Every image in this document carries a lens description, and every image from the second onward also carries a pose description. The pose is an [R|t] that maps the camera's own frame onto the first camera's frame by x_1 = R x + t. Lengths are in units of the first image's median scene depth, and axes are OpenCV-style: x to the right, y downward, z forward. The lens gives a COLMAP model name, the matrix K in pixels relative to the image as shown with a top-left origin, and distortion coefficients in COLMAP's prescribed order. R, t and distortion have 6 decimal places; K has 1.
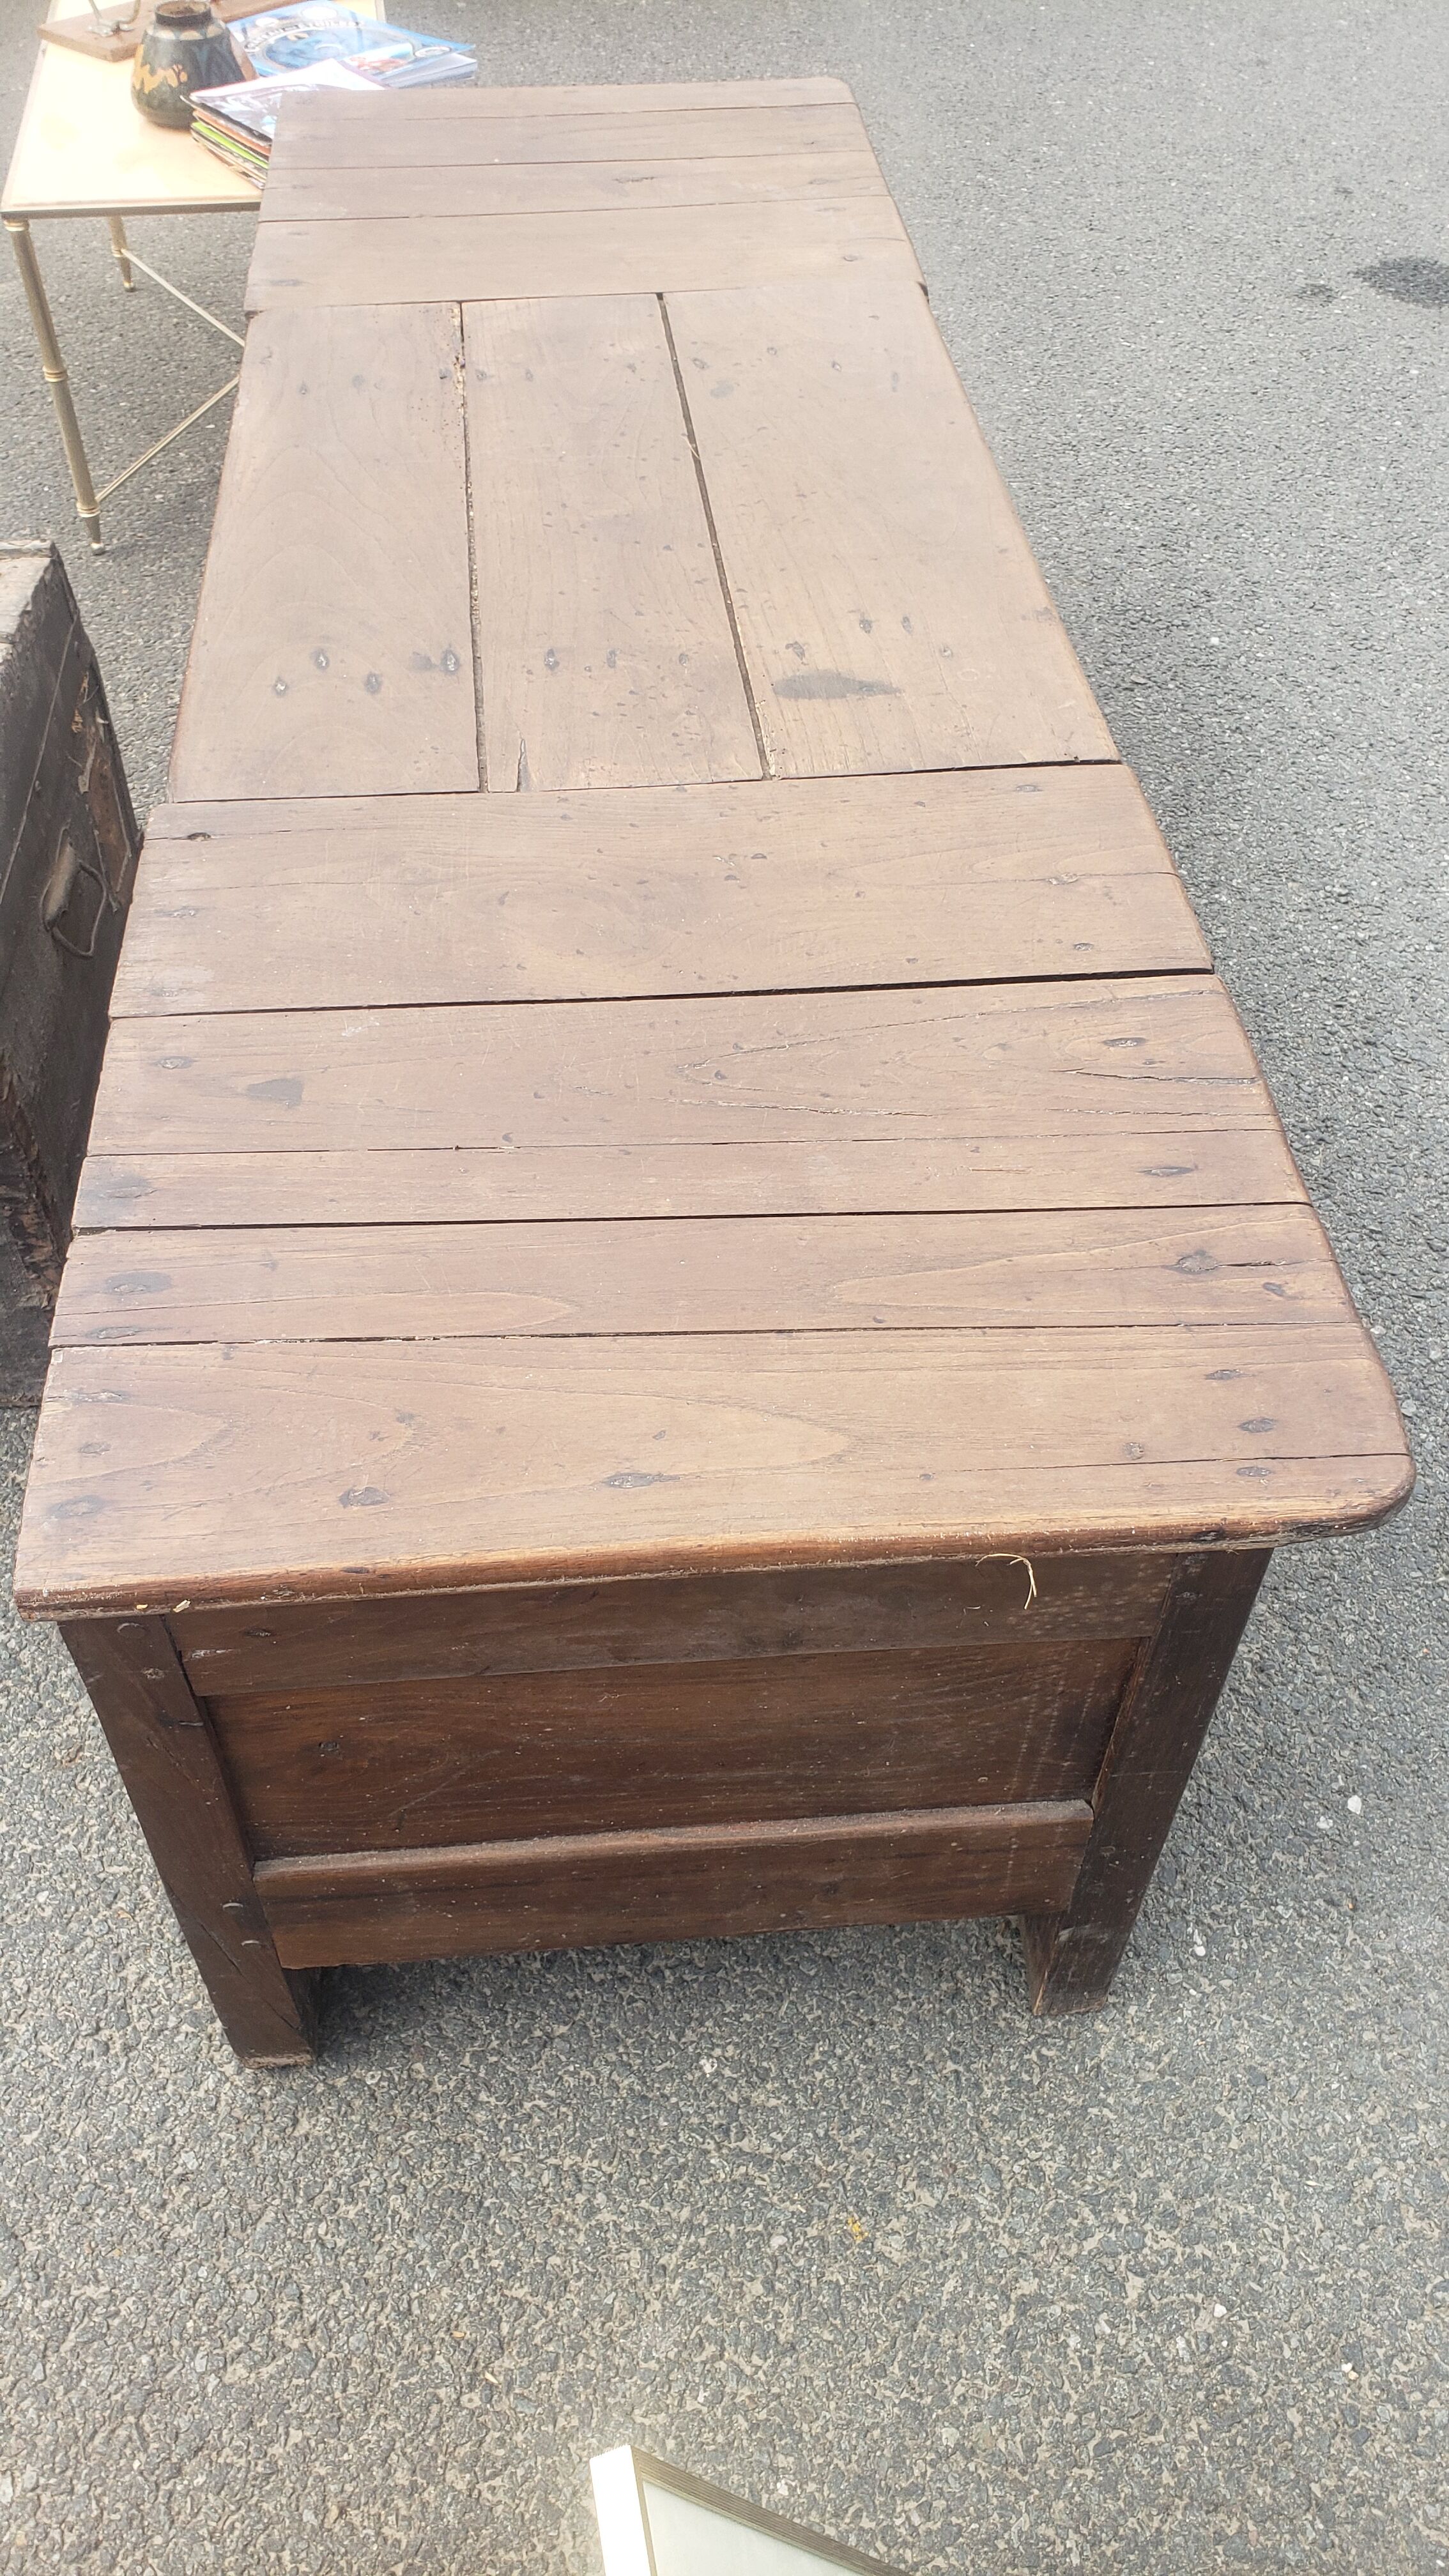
lens RADIAL K [[2012.1, 0, 701.9], [0, 2012.1, 1303.0], [0, 0, 1]] dist [0.054362, -0.028003]
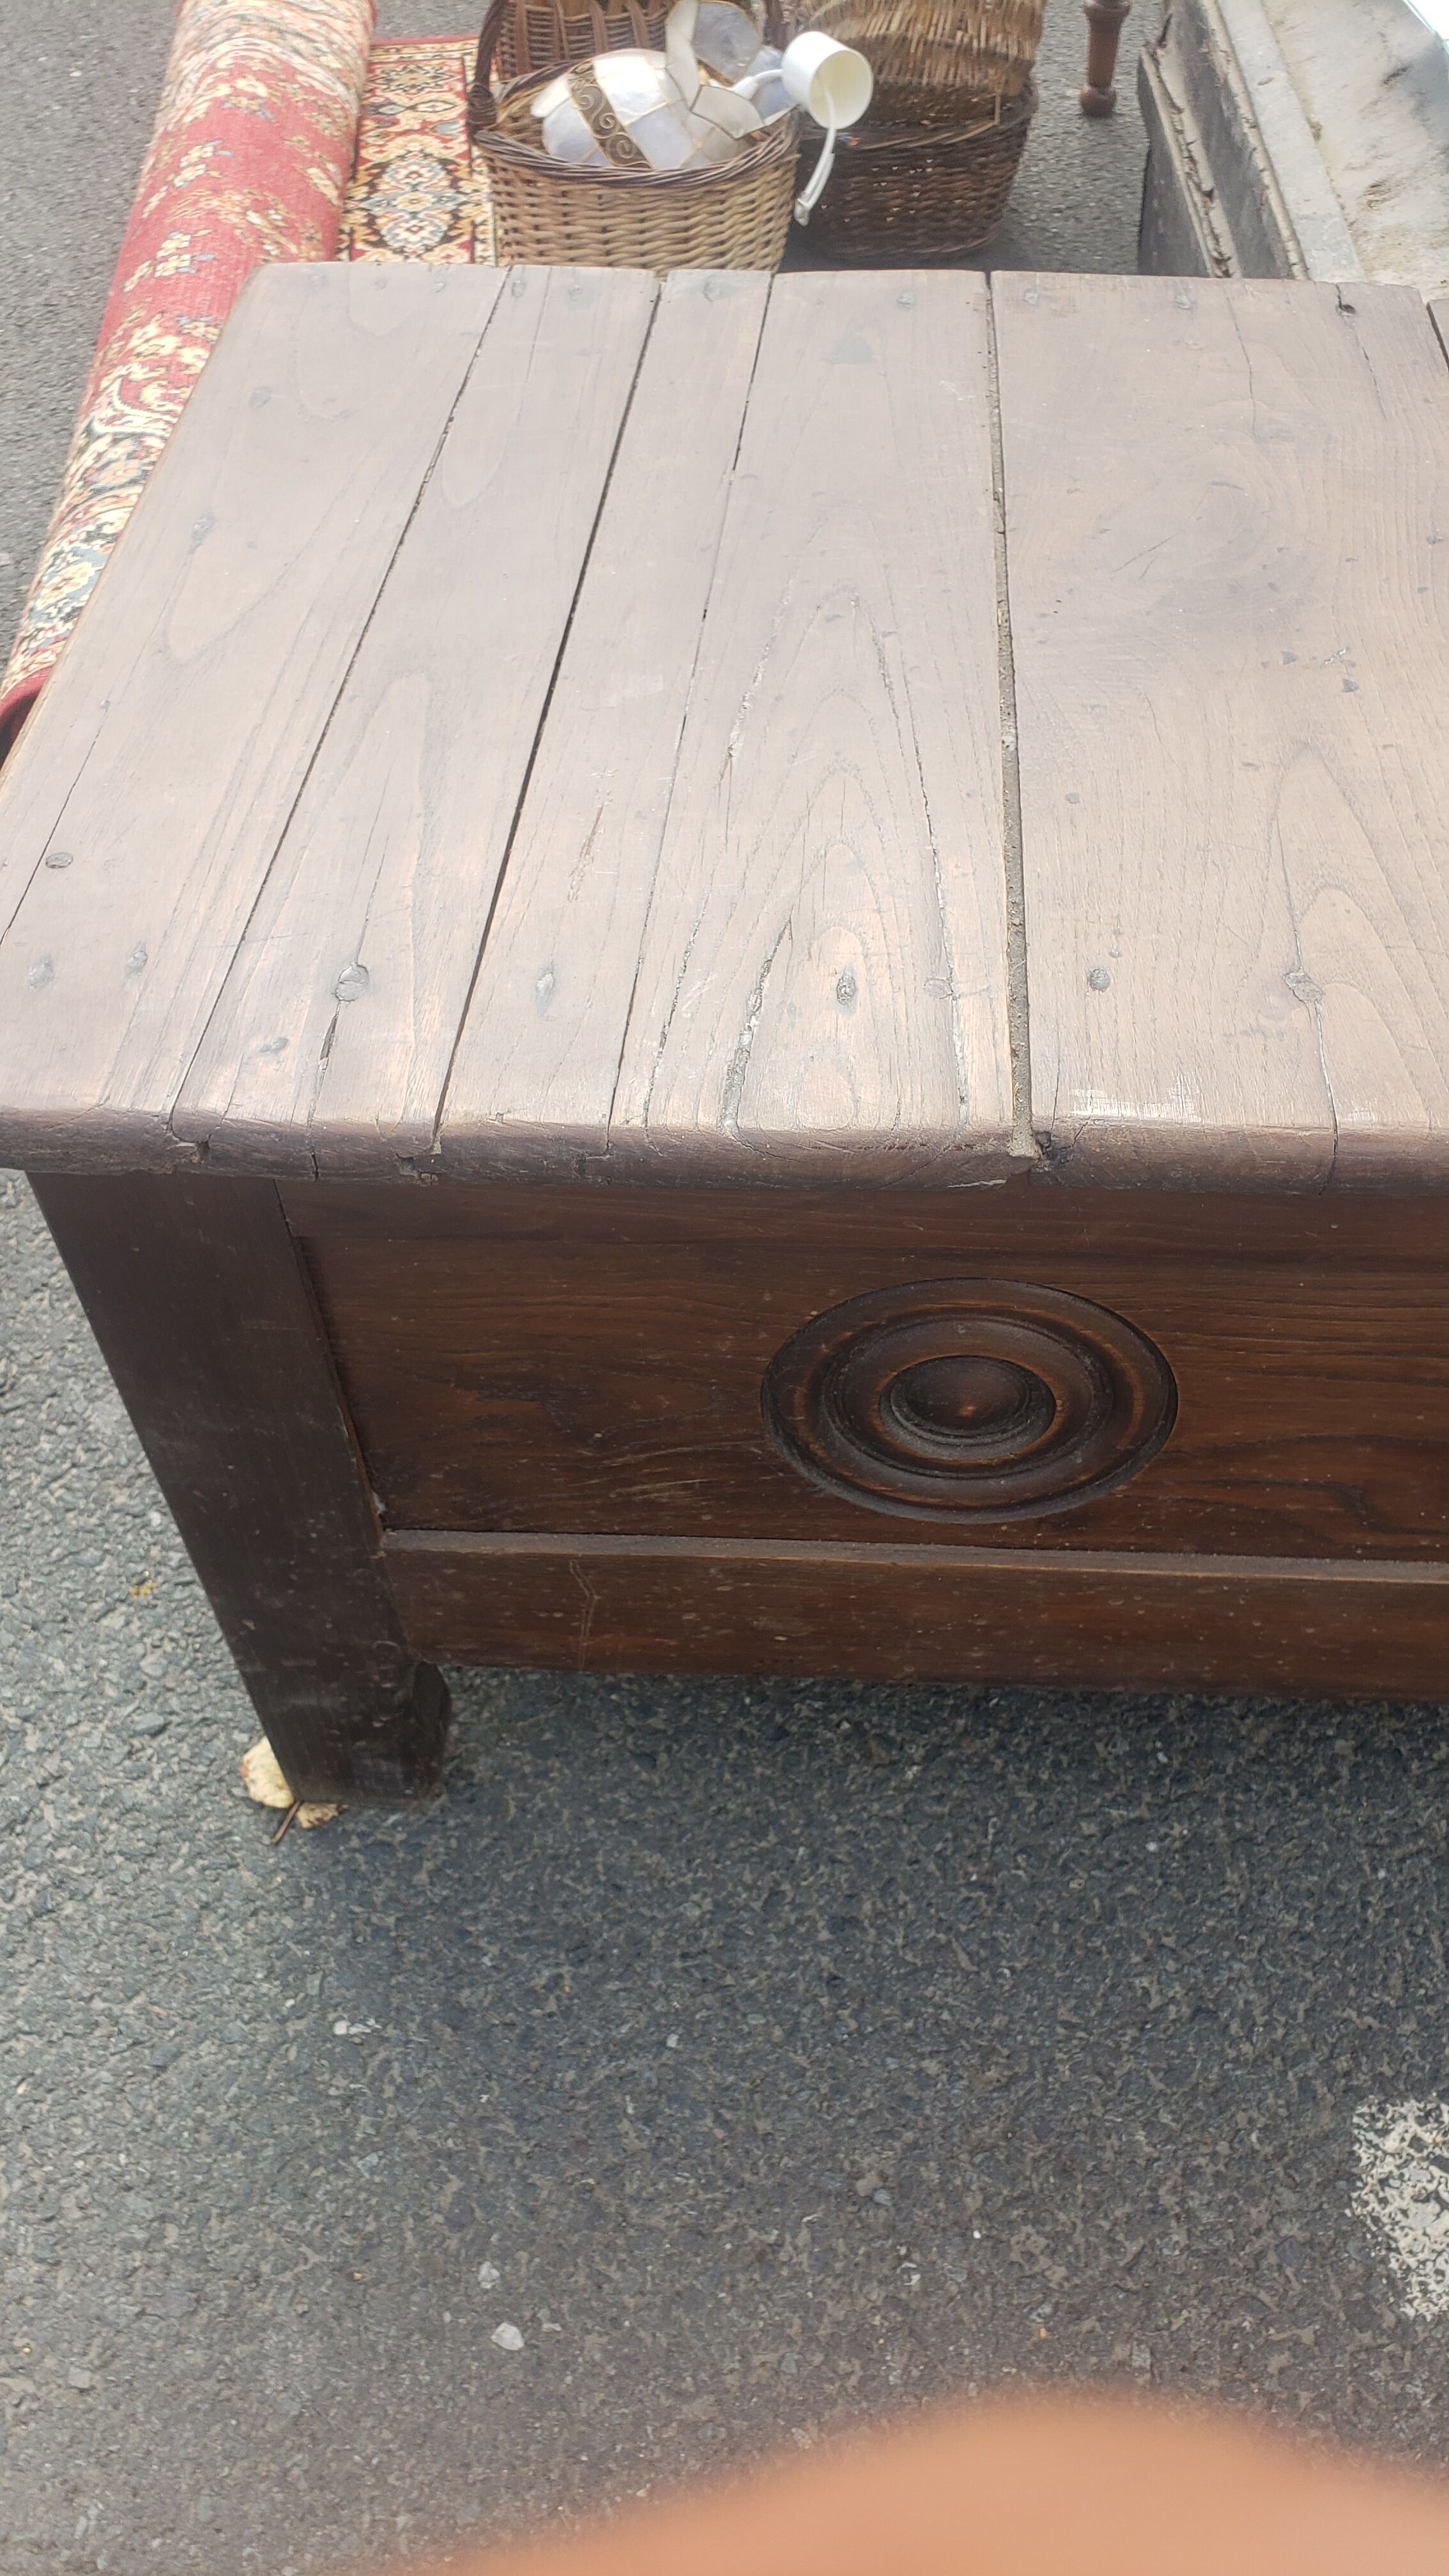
lens RADIAL K [[2012.1, 0, 856.4], [0, 2012.1, 1371.8], [0, 0, 1]] dist [0.054362, -0.028003]
pose [[-0.099100, 0.747733, -0.656563, 0.572419], [-0.753467, 0.374596, 0.540338, -0.340665], [0.649974, 0.548246, 0.526270, 0.635064]]
